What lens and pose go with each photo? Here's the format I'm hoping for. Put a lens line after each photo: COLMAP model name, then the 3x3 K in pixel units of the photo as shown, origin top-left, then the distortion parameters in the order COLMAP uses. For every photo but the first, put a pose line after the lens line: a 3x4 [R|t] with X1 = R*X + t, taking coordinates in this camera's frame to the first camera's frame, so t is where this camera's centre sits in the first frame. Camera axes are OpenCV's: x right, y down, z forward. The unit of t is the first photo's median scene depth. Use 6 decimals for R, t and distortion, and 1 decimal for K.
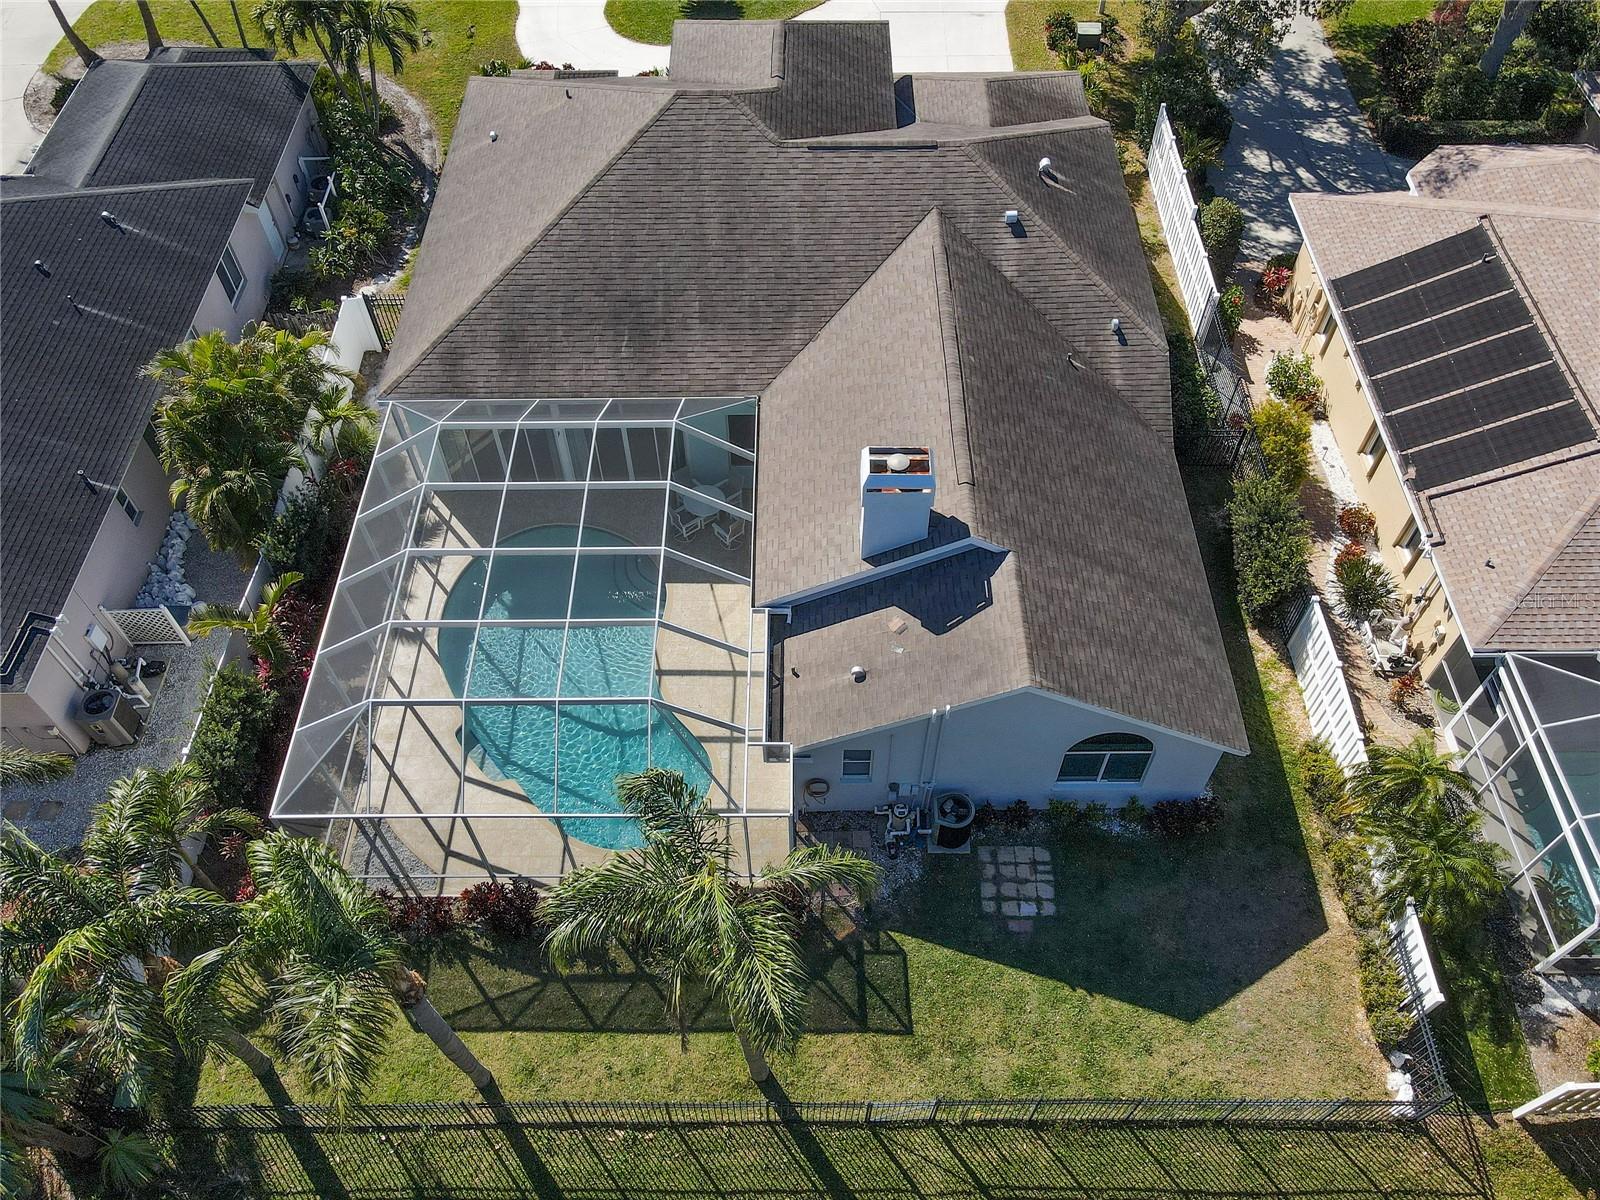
lens RADIAL K [[1210.1, 0, 781.4], [0, 1210.1, 671.2], [0, 0, 1]] dist [-0.004123, 0.059194]
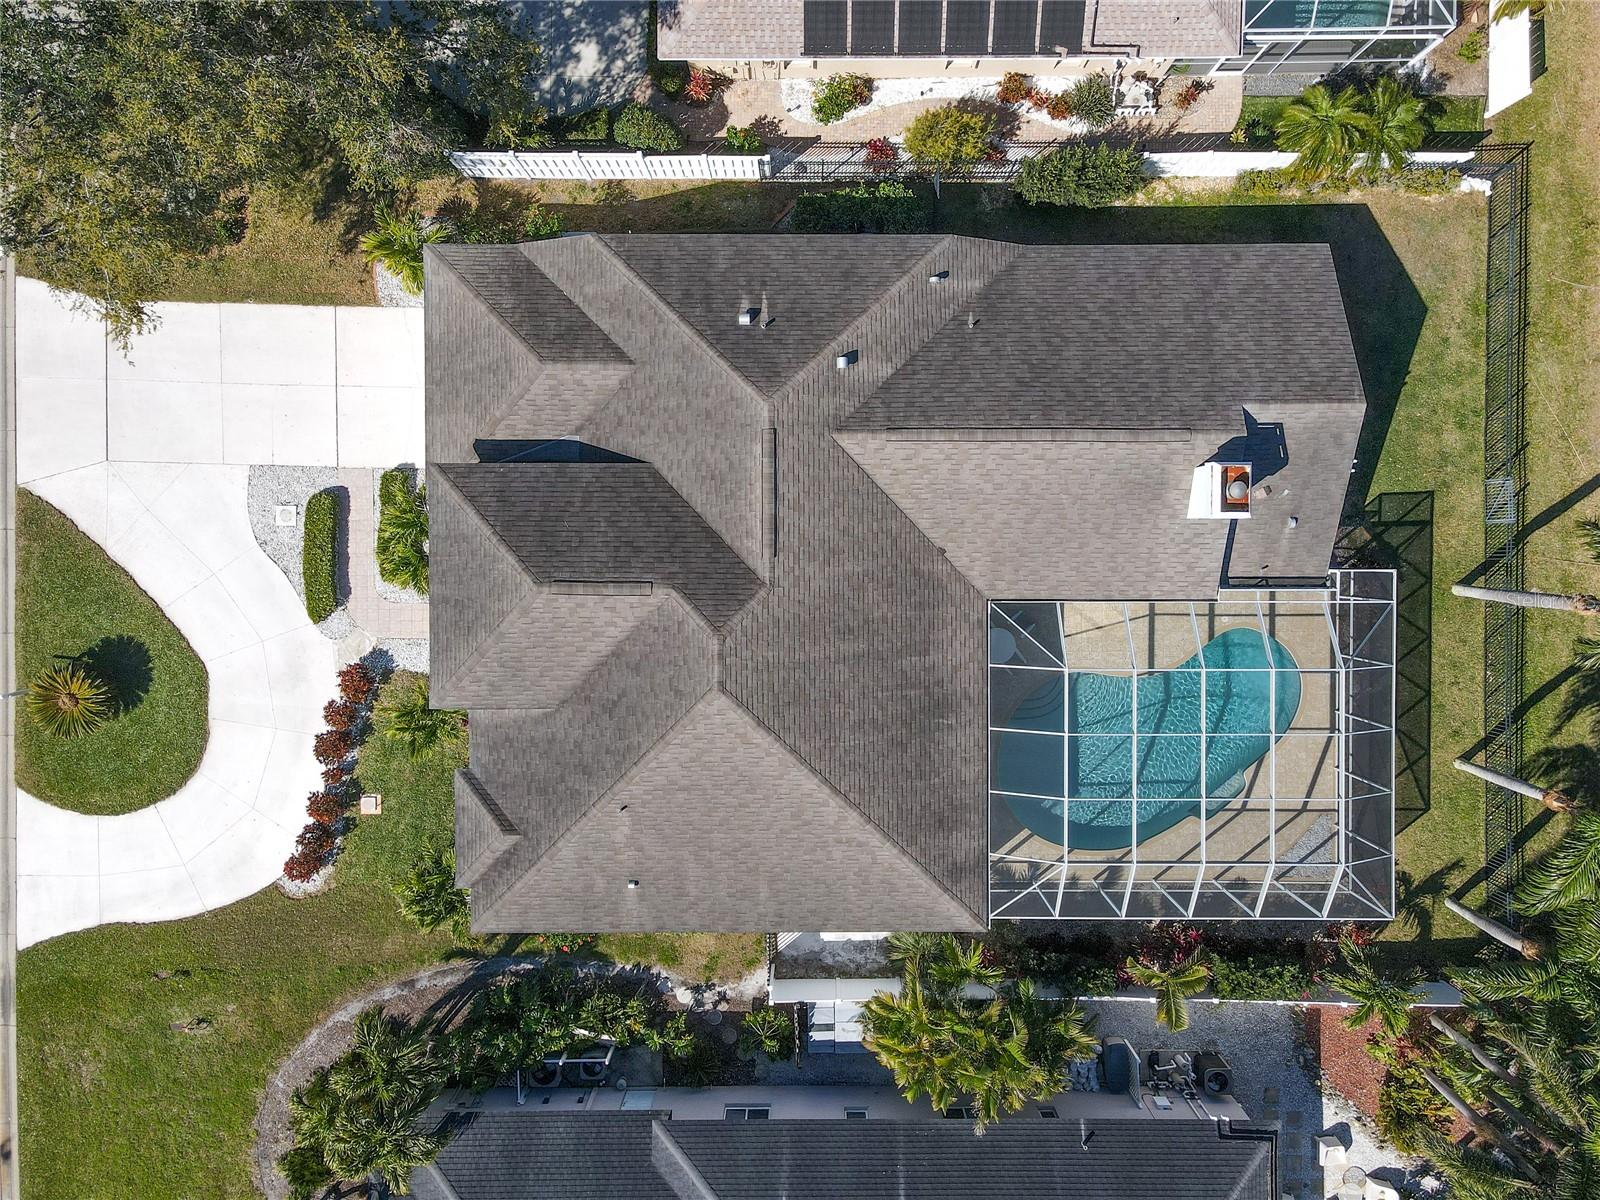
lens RADIAL K [[1201.0, 0, 823.0], [0, 1201.0, 601.2], [0, 0, 1]] dist [-0.007792, 0.078626]
pose [[-0.009294, -0.999655, -0.024554, 0.011495], [0.808404, -0.021964, 0.588218, -1.141852], [-0.588554, -0.014383, 0.808330, 0.190522]]
